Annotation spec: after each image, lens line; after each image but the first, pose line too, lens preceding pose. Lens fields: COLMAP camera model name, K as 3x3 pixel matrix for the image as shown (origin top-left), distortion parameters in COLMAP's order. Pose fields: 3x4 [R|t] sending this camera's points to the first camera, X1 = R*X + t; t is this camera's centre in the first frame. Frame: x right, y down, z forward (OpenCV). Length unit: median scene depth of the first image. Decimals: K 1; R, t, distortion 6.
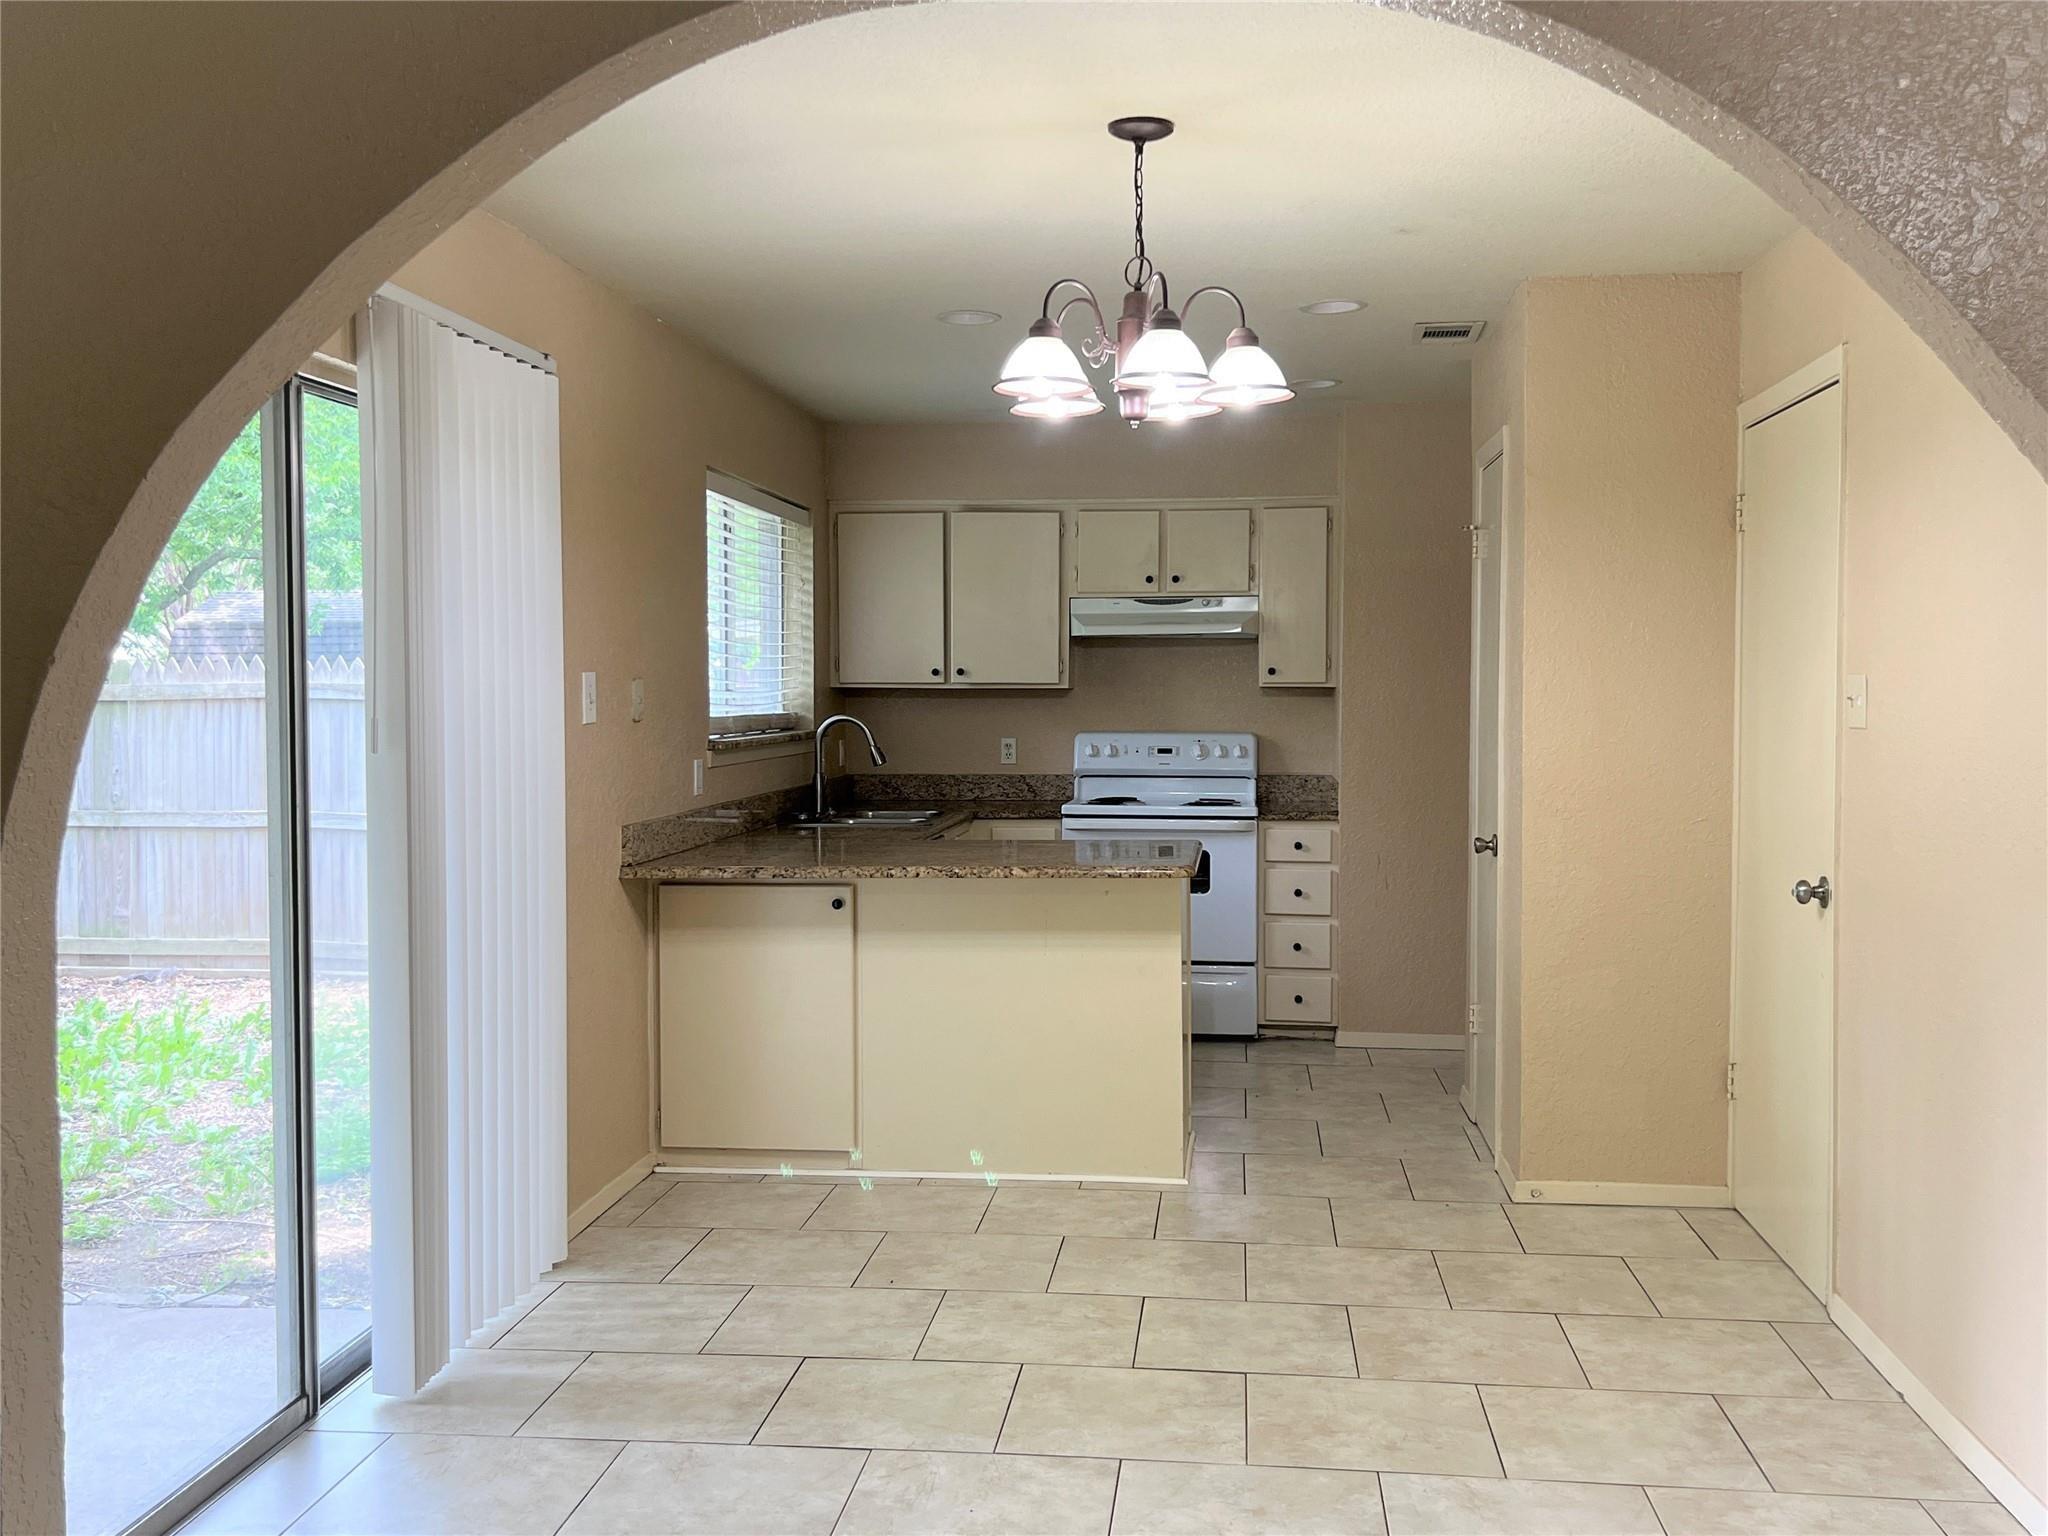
lens RADIAL K [[1902.0, 0, 1023.2], [0, 1902.0, 773.9], [0, 0, 1]] dist [0.044541, -0.040116]
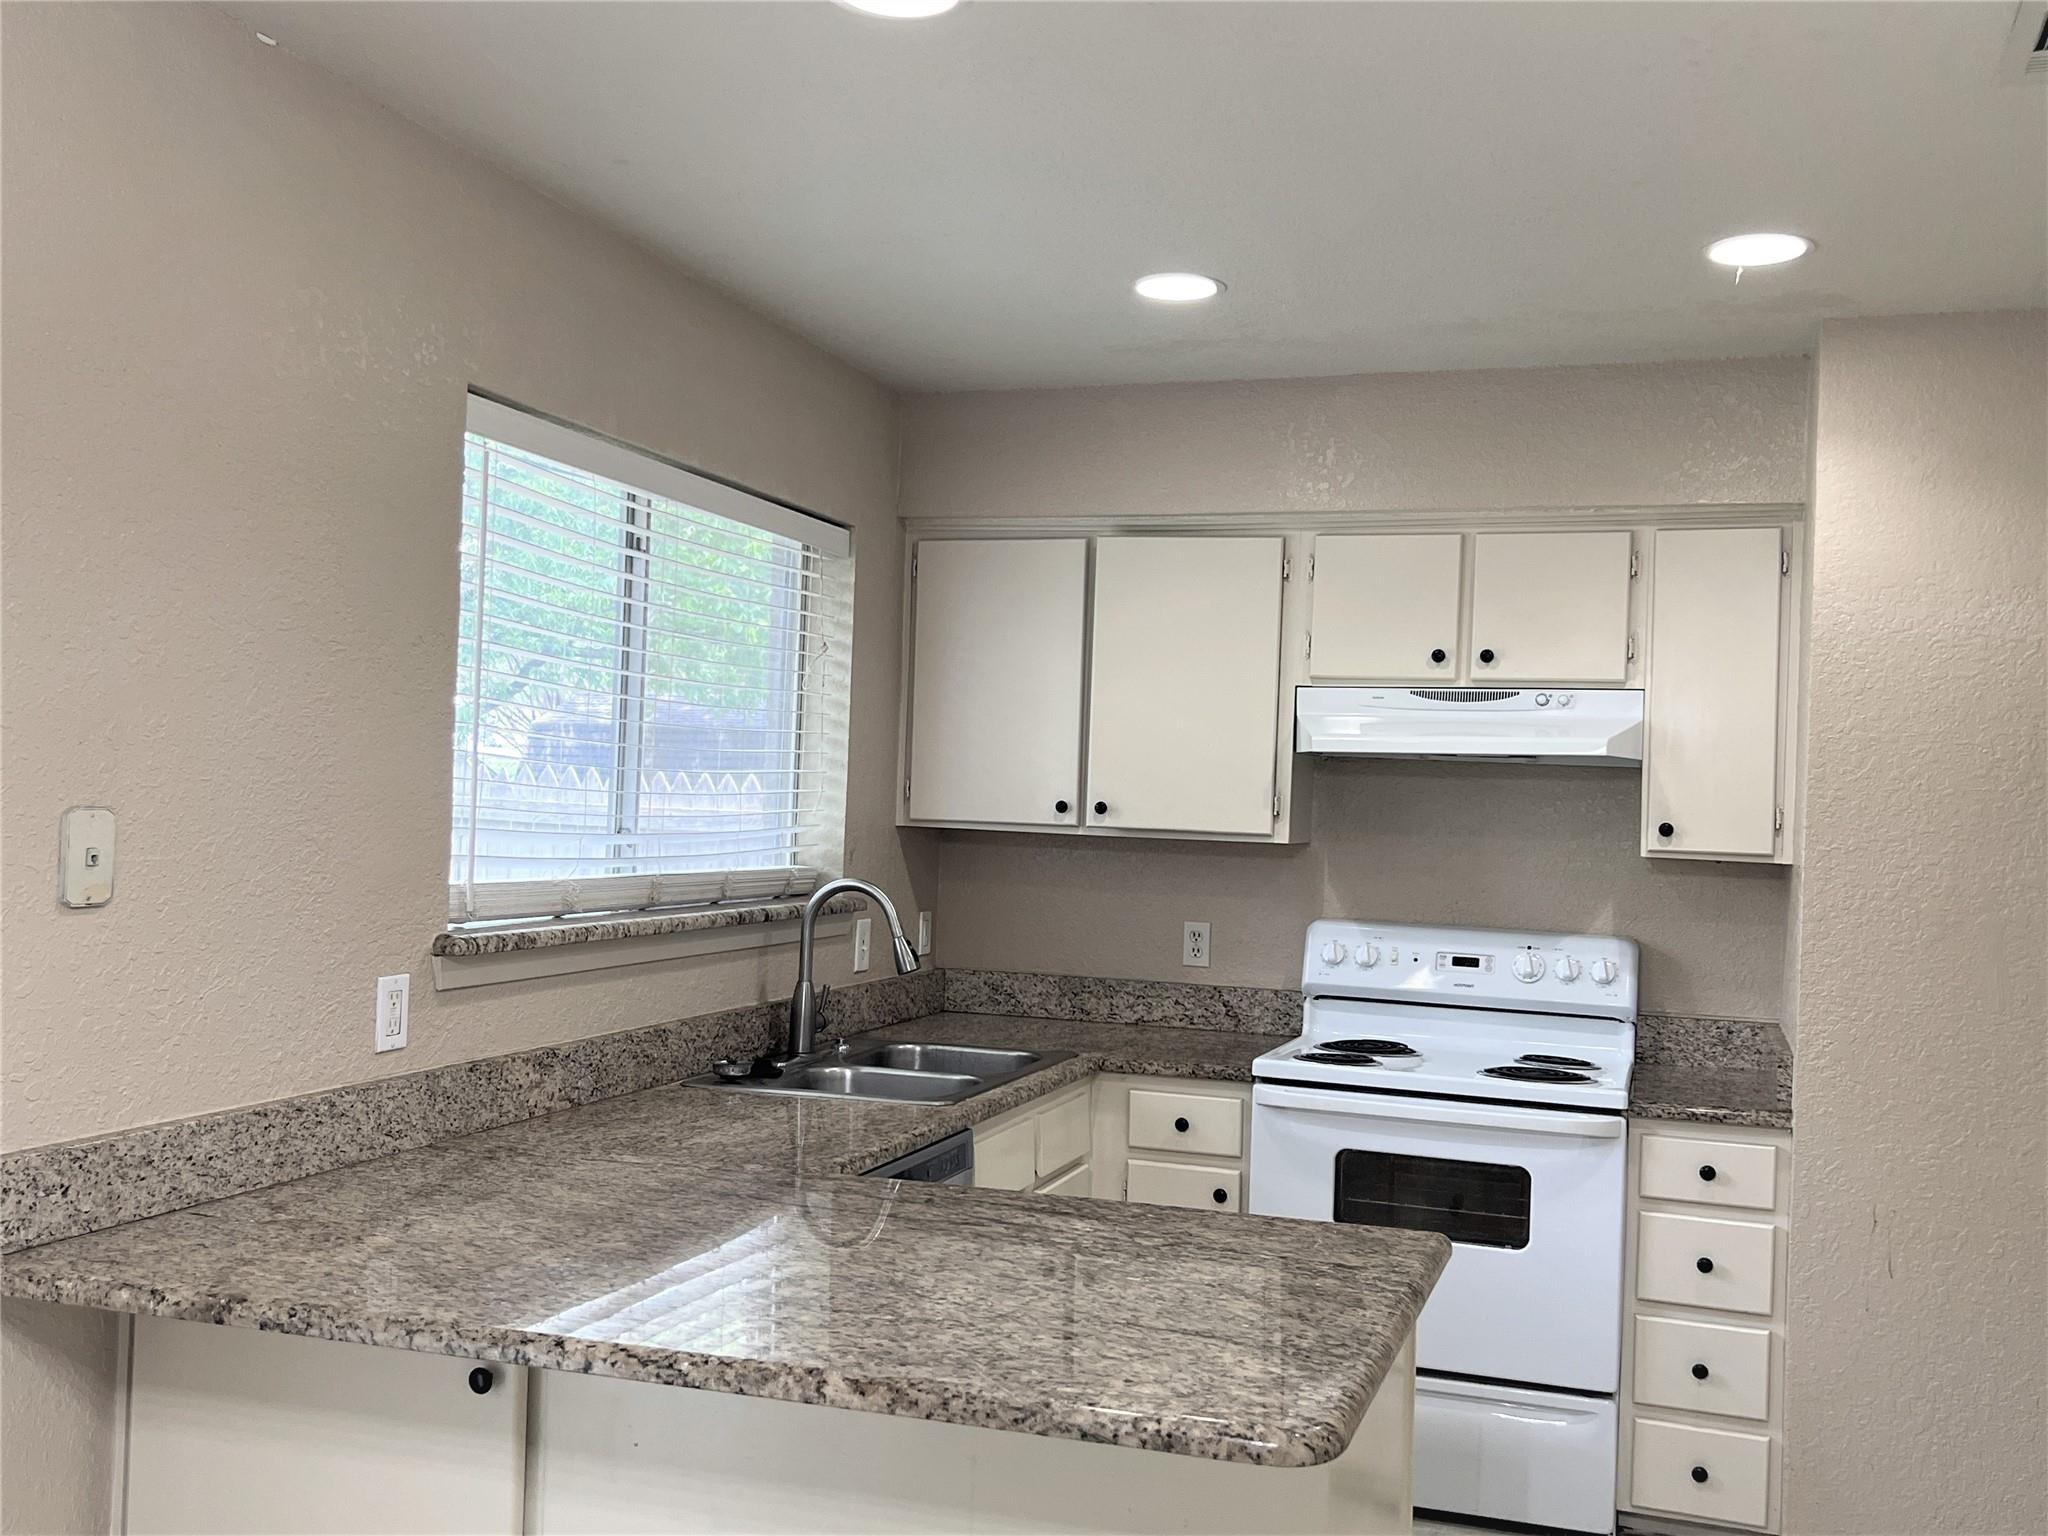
lens RADIAL K [[1904.2, 0, 966.1], [0, 1904.2, 763.6], [0, 0, 1]] dist [-0.005821, -0.021683]
pose [[0.968928, 0.032888, -0.245145, 0.072478], [-0.048442, 0.997159, -0.057688, -0.033218], [0.242551, 0.067771, 0.967769, 0.446367]]
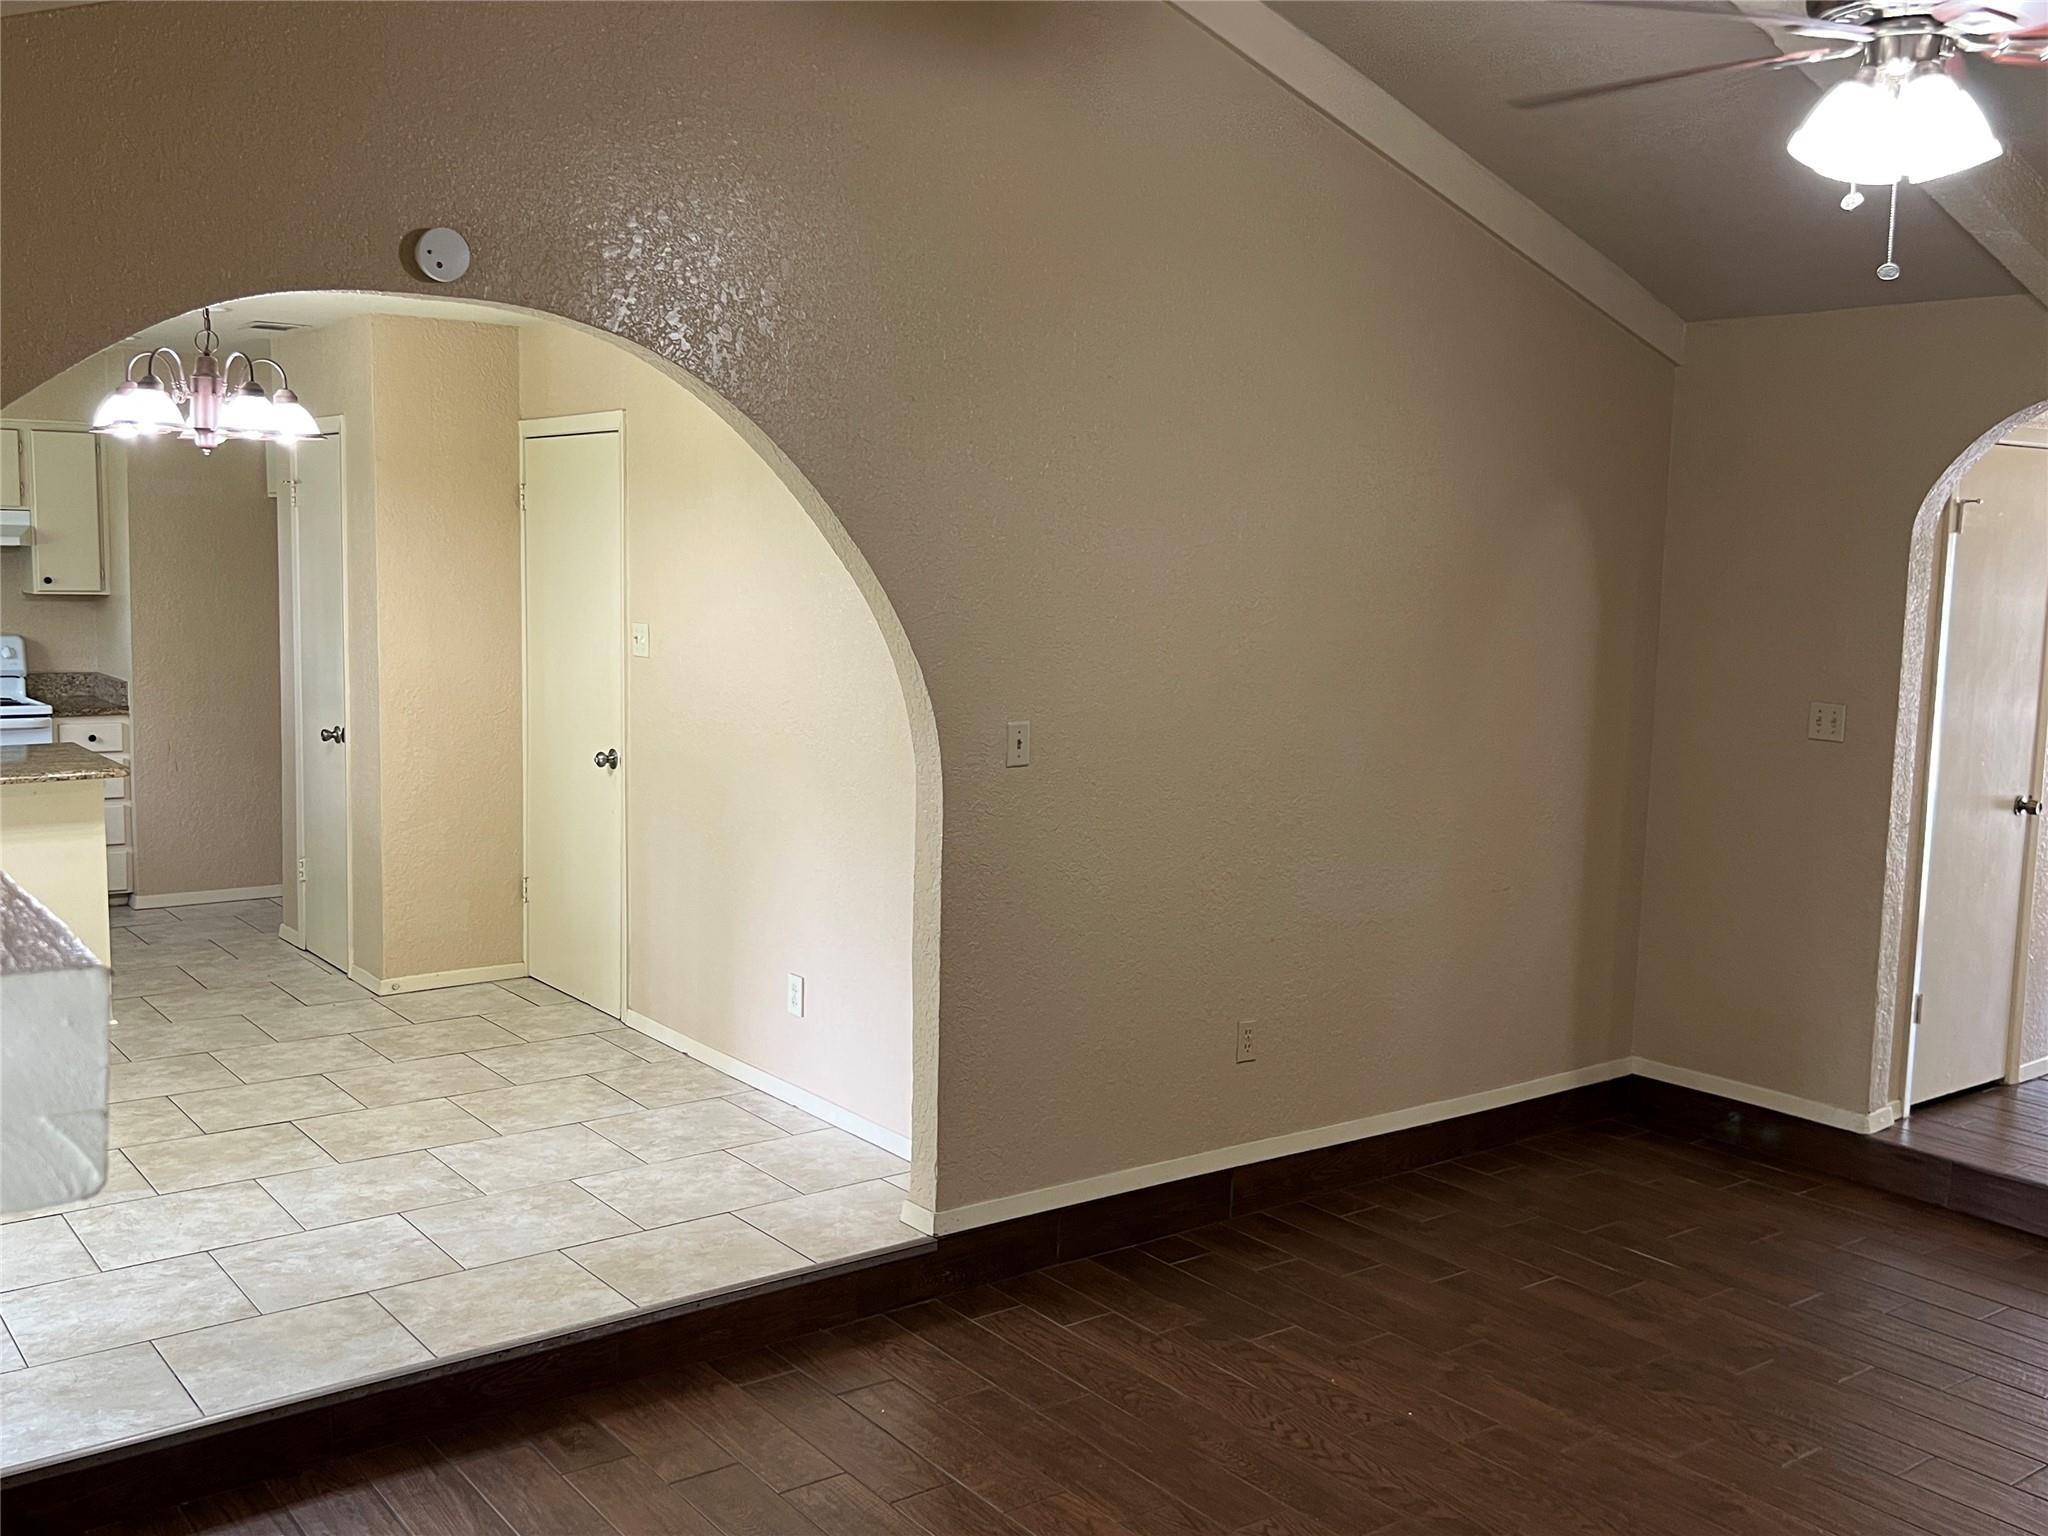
lens RADIAL K [[1902.0, 0, 1023.2], [0, 1902.0, 773.9], [0, 0, 1]] dist [0.044541, -0.040116]
pose [[0.724395, -0.064332, 0.686377, -0.238578], [0.009402, 0.996466, 0.083472, -0.030845], [-0.689321, -0.054014, 0.722439, -0.208492]]
